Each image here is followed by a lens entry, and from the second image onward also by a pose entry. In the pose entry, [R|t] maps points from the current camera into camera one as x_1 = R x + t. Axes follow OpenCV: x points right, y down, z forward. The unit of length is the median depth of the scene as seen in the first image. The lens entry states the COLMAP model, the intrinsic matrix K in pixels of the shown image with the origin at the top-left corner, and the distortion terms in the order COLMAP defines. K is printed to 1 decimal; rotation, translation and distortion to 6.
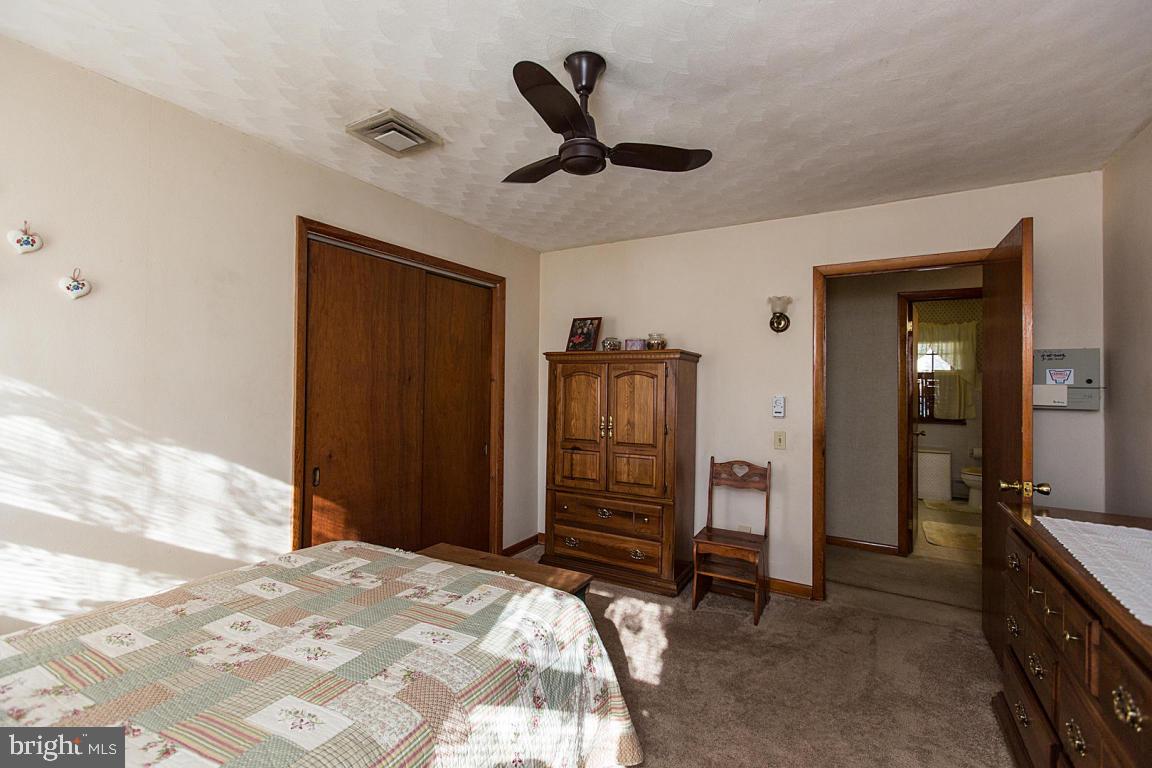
lens RADIAL K [[510.0, 0, 569.6], [0, 510.0, 381.6], [0, 0, 1]] dist [0.002454, 0.000425]
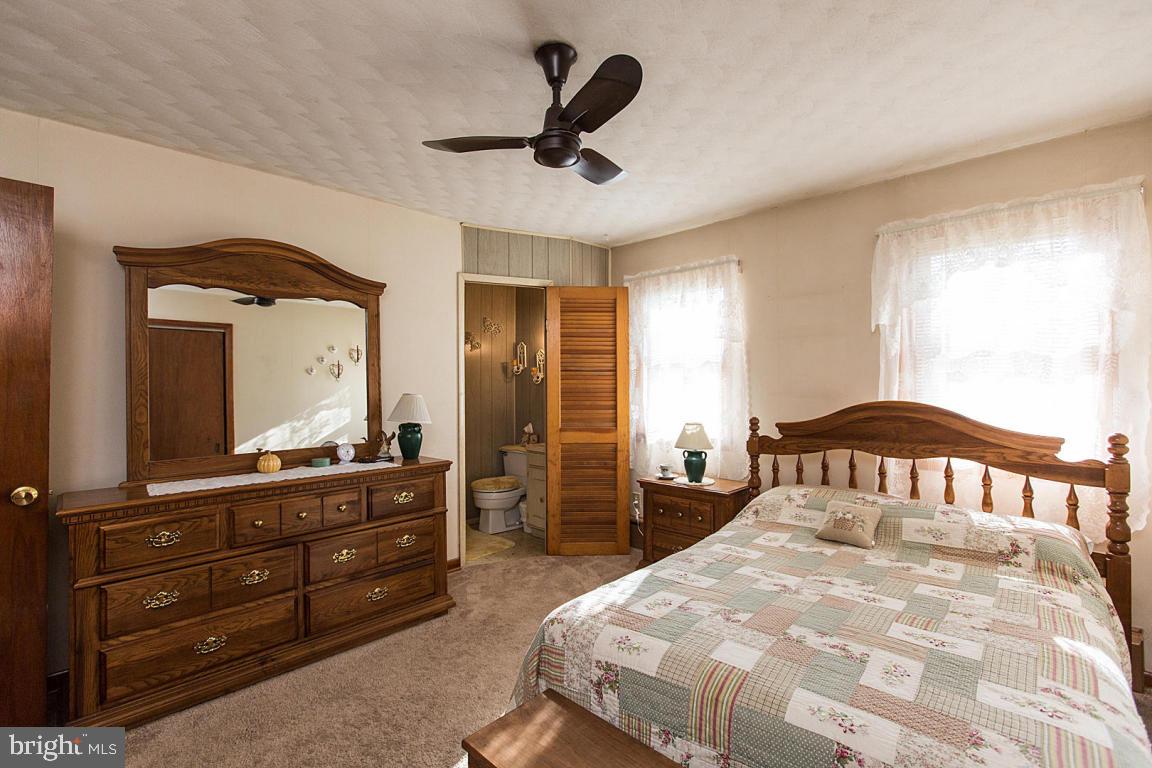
lens RADIAL K [[514.2, 0, 571.9], [0, 514.2, 379.6], [0, 0, 1]] dist [0.000699, 0.000461]
pose [[-0.971885, -0.006298, 0.235372, -0.244082], [-0.007956, 0.999950, -0.006096, 0.012722], [-0.235322, -0.007798, -0.971886, 1.979885]]
